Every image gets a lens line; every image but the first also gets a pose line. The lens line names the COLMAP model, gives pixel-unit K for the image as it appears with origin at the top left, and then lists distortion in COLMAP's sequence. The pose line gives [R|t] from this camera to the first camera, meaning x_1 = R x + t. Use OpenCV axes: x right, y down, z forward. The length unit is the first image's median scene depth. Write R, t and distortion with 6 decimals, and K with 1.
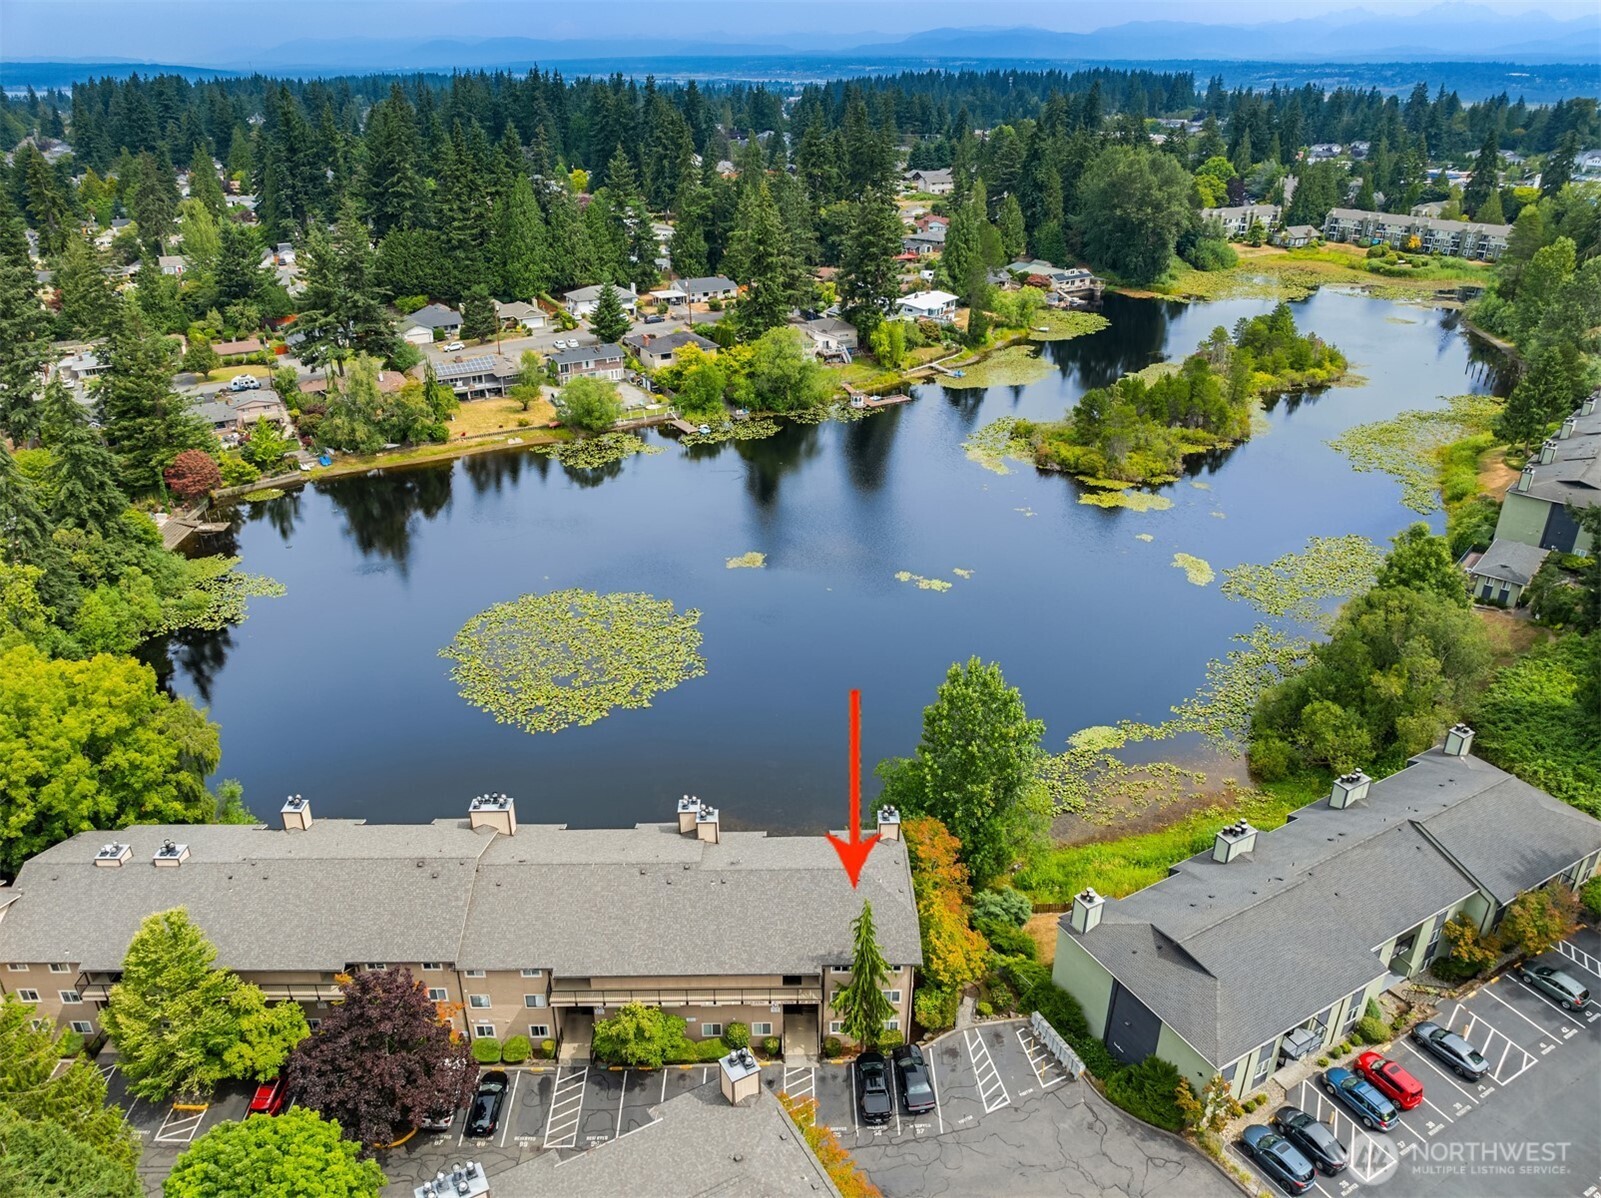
lens RADIAL K [[1123.8, 0, 805.4], [0, 1123.8, 587.1], [0, 0, 1]] dist [-0.039272, -0.004333]
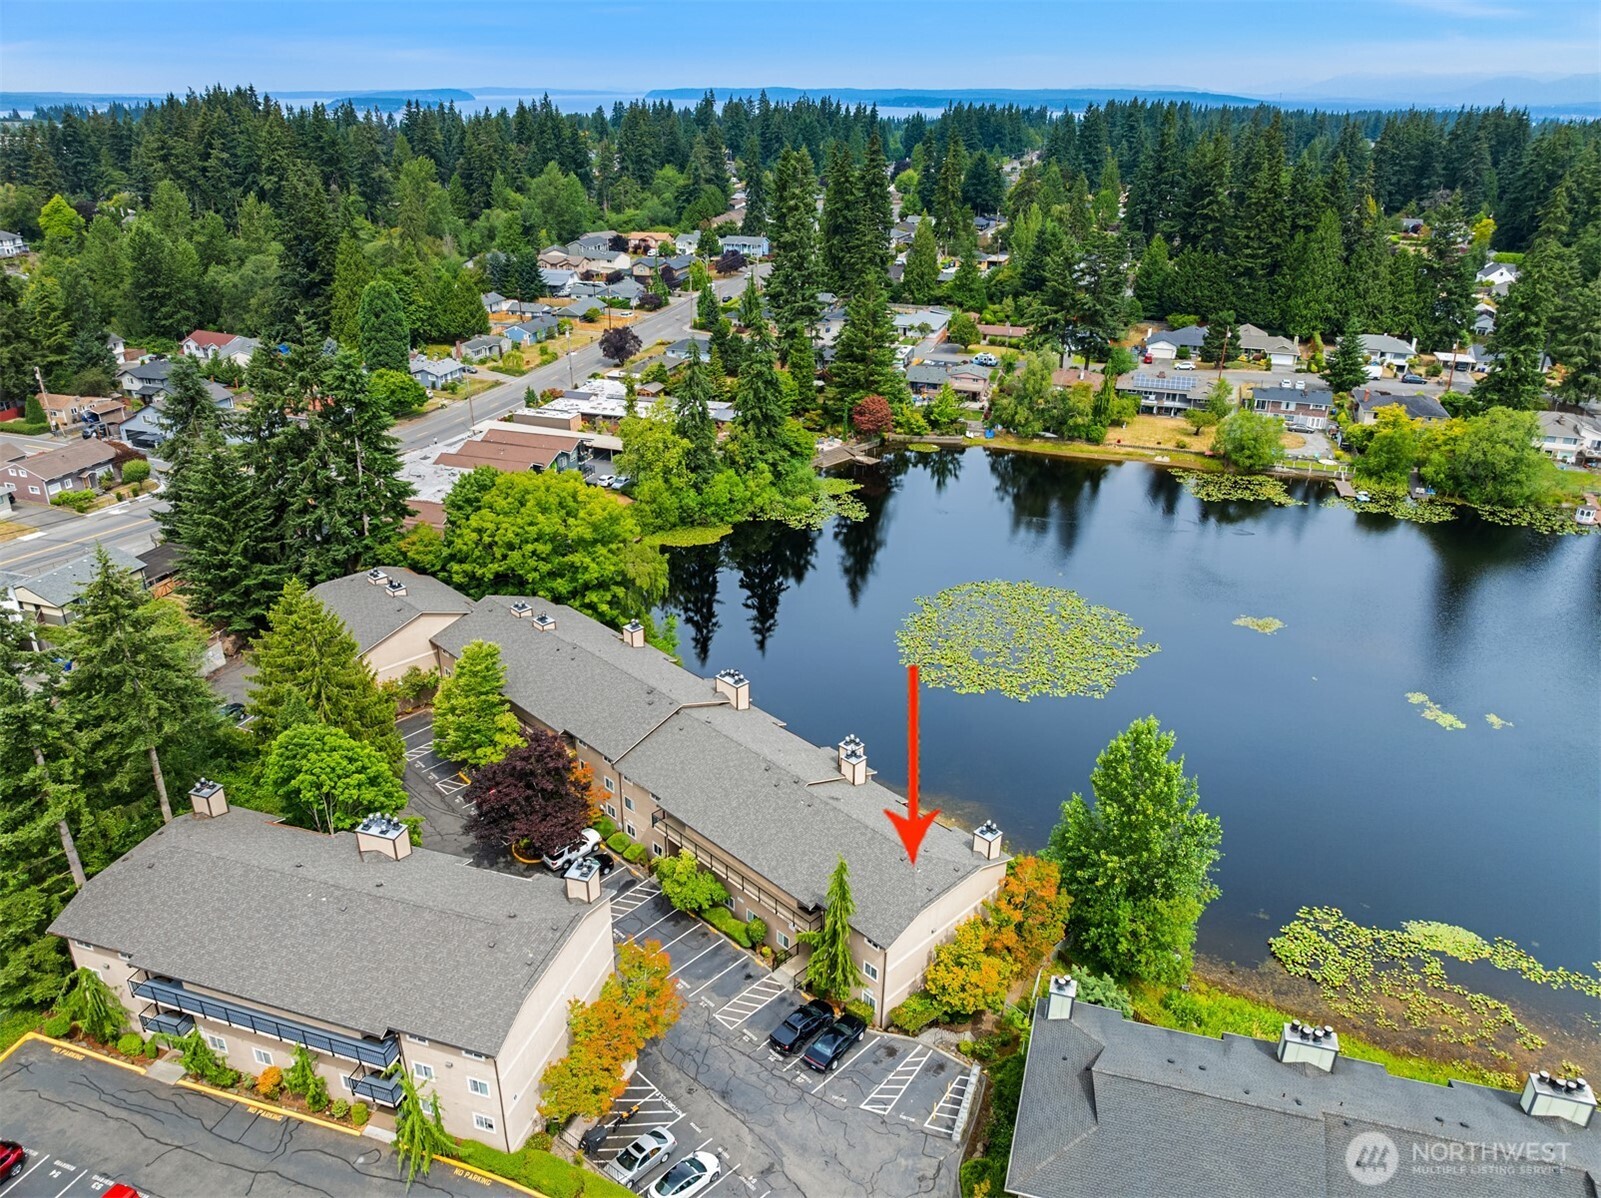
lens RADIAL K [[1123.8, 0, 805.4], [0, 1123.8, 587.1], [0, 0, 1]] dist [-0.039272, -0.004333]
pose [[0.690229, 0.300777, -0.658116, 0.212551], [-0.316960, 0.943291, 0.098684, -0.018007], [0.650477, 0.140482, 0.746421, 0.048736]]
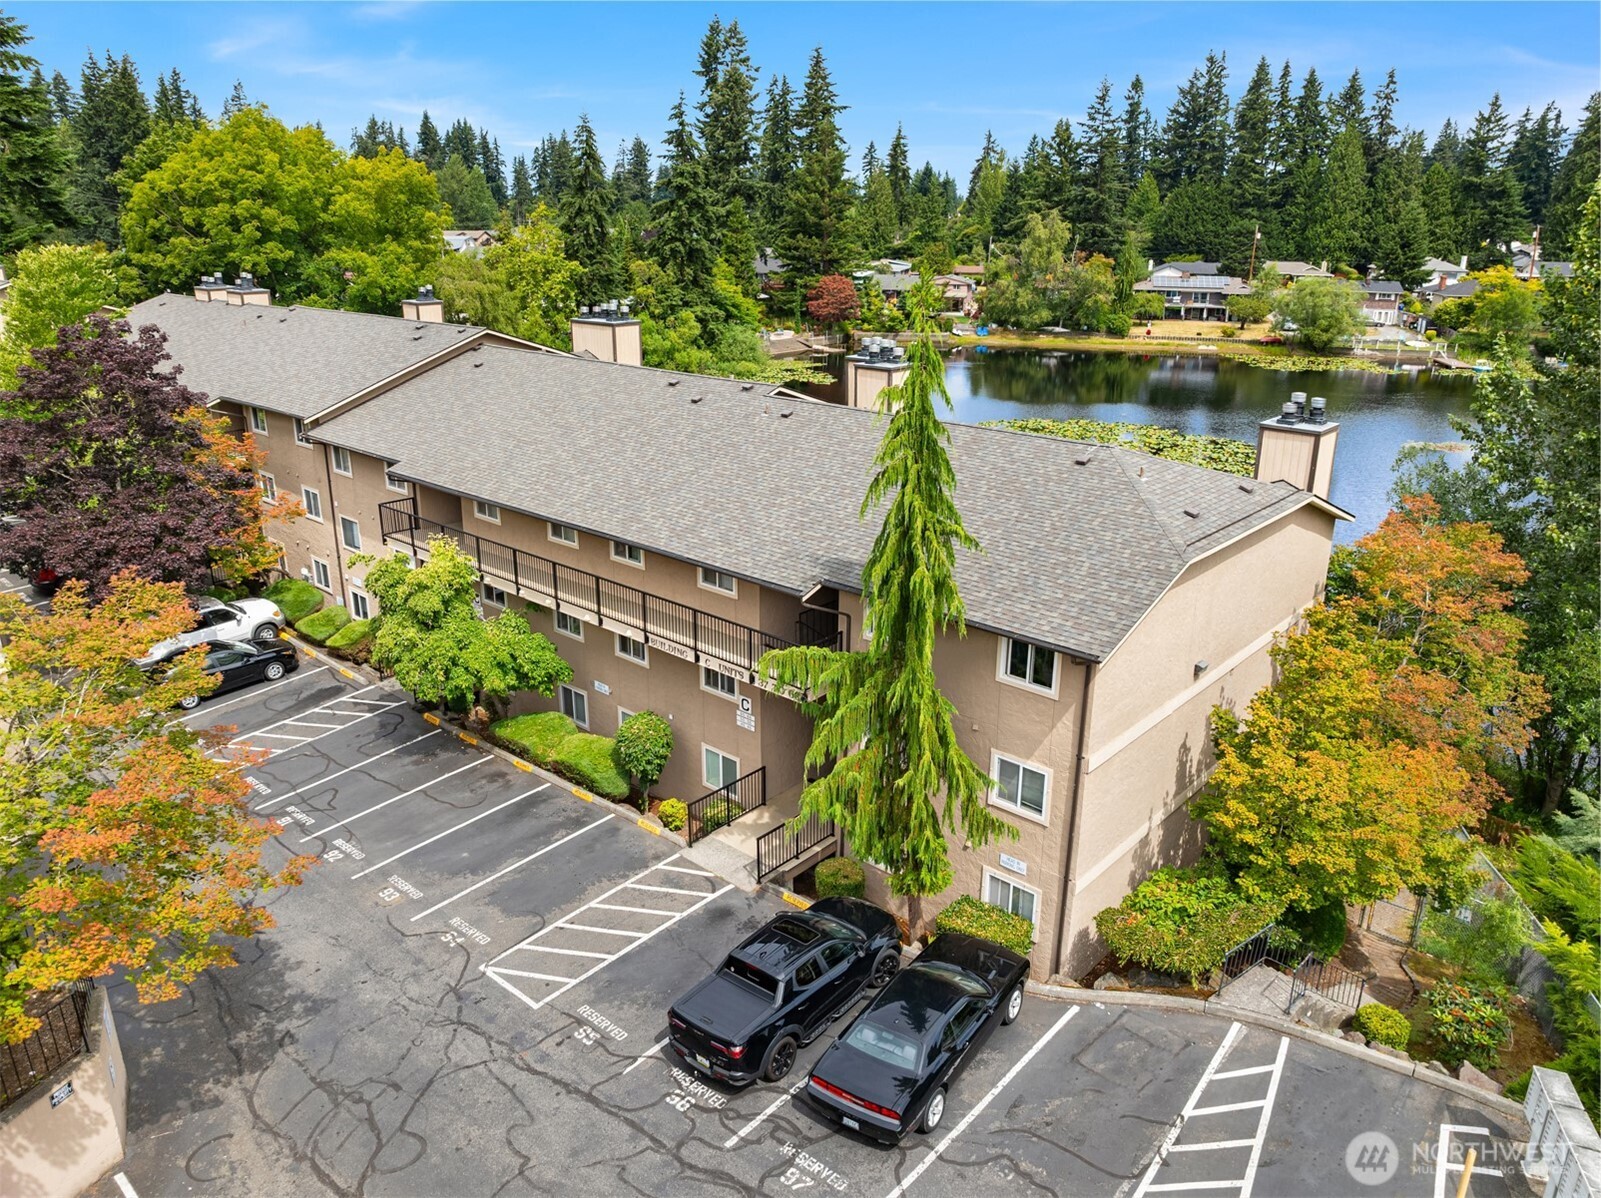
lens RADIAL K [[1123.0, 0, 808.5], [0, 1123.0, 596.9], [0, 0, 1]] dist [-0.038842, 0.002717]
pose [[0.732600, 0.223084, -0.643064, 0.075973], [-0.293176, 0.956056, -0.002333, 0.117134], [0.614284, 0.190240, 0.765809, 0.253199]]
